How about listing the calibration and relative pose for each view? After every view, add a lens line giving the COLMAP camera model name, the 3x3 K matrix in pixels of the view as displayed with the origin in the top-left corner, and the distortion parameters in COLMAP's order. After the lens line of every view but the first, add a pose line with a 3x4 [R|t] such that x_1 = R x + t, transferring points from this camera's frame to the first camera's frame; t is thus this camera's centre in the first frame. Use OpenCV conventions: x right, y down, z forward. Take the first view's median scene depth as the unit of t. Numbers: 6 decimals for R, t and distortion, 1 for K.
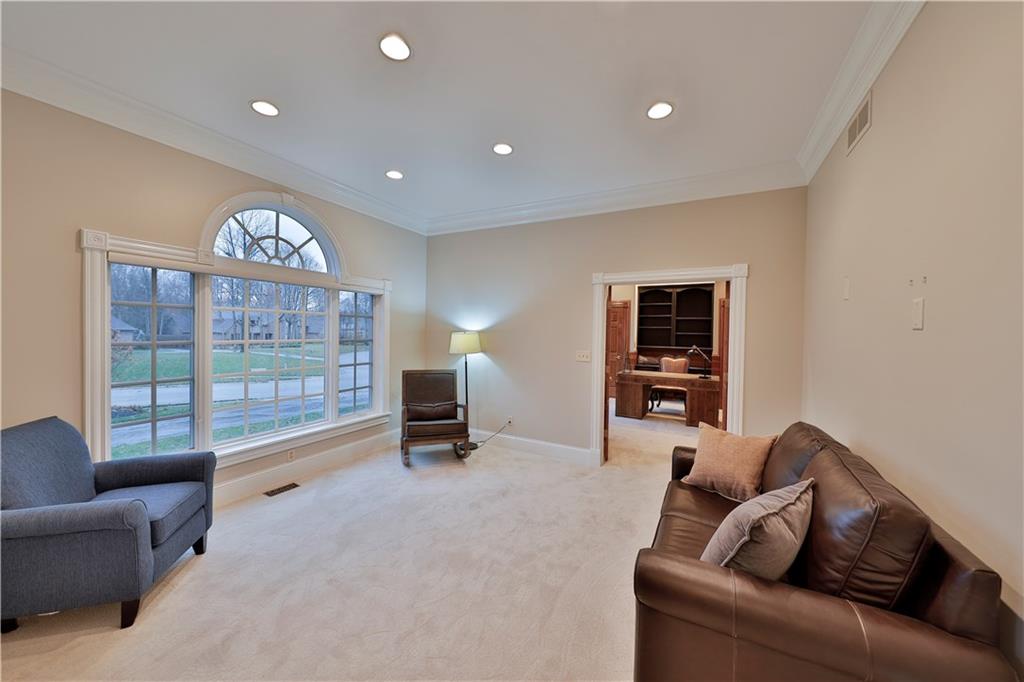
lens RADIAL K [[365.4, 0, 504.5], [0, 365.4, 338.7], [0, 0, 1]] dist [-0.000289, -0.000066]
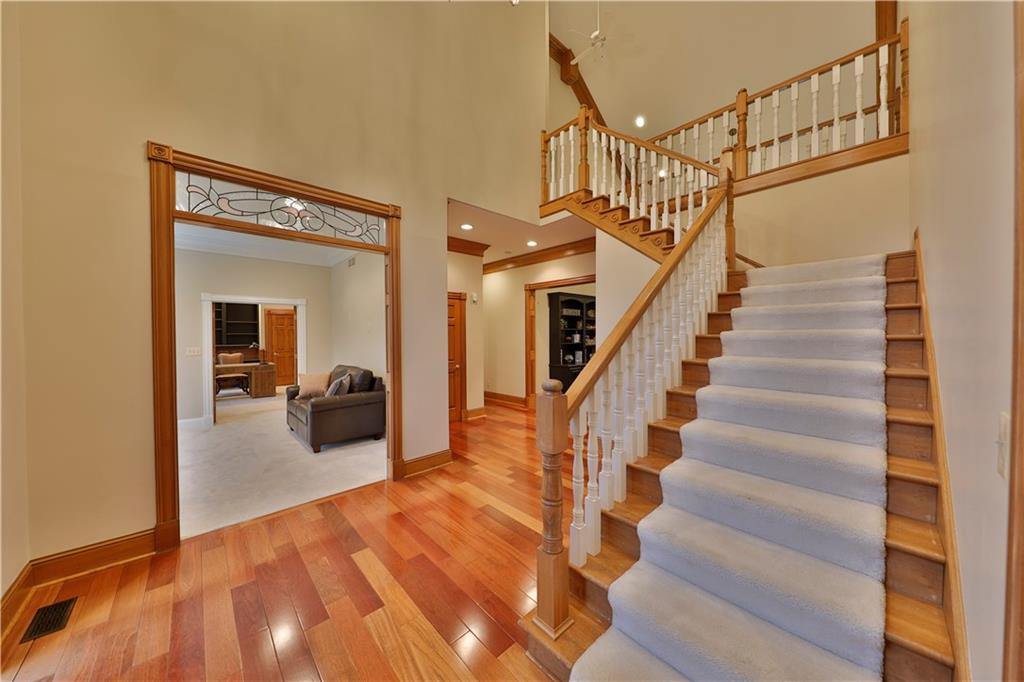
lens RADIAL K [[339.7, 0, 511.4], [0, 339.7, 334.9], [0, 0, 1]] dist [0.002177, 0.000026]
pose [[0.312736, -0.020843, 0.949611, -0.345106], [0.028112, 0.999524, 0.012680, 0.001144], [-0.949424, 0.022730, 0.313173, -0.298010]]
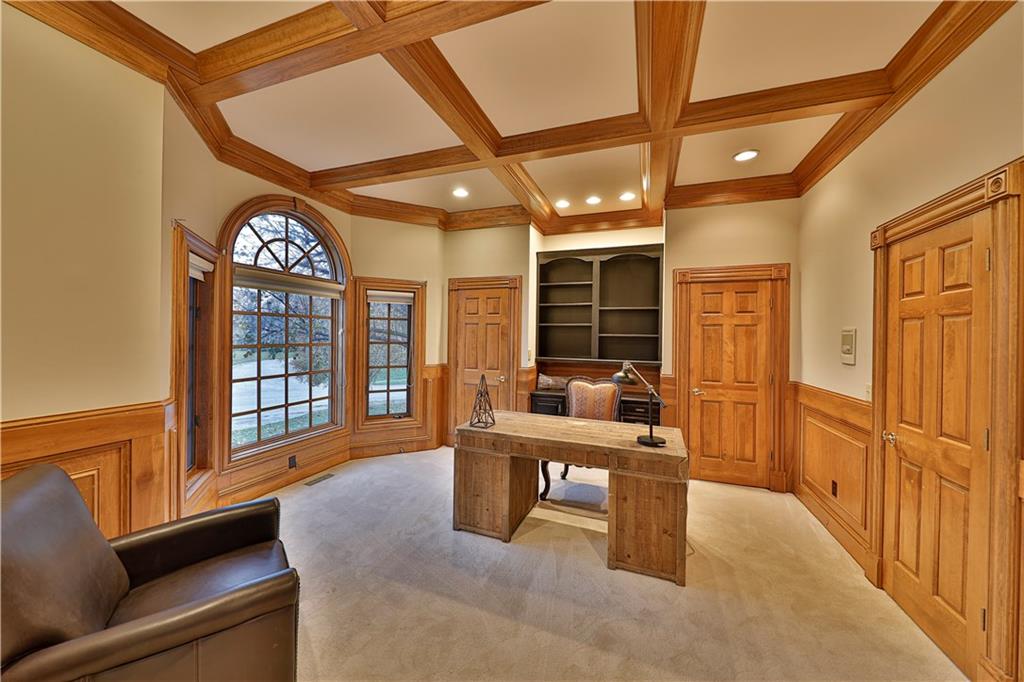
lens RADIAL K [[365.4, 0, 520.0], [0, 365.4, 340.6], [0, 0, 1]] dist [-0.000289, -0.000066]
pose [[0.985011, 0.000758, 0.172492, 0.265314], [0.001255, 0.999932, -0.011563, 0.000377], [-0.172490, 0.011606, 0.984943, 0.493907]]
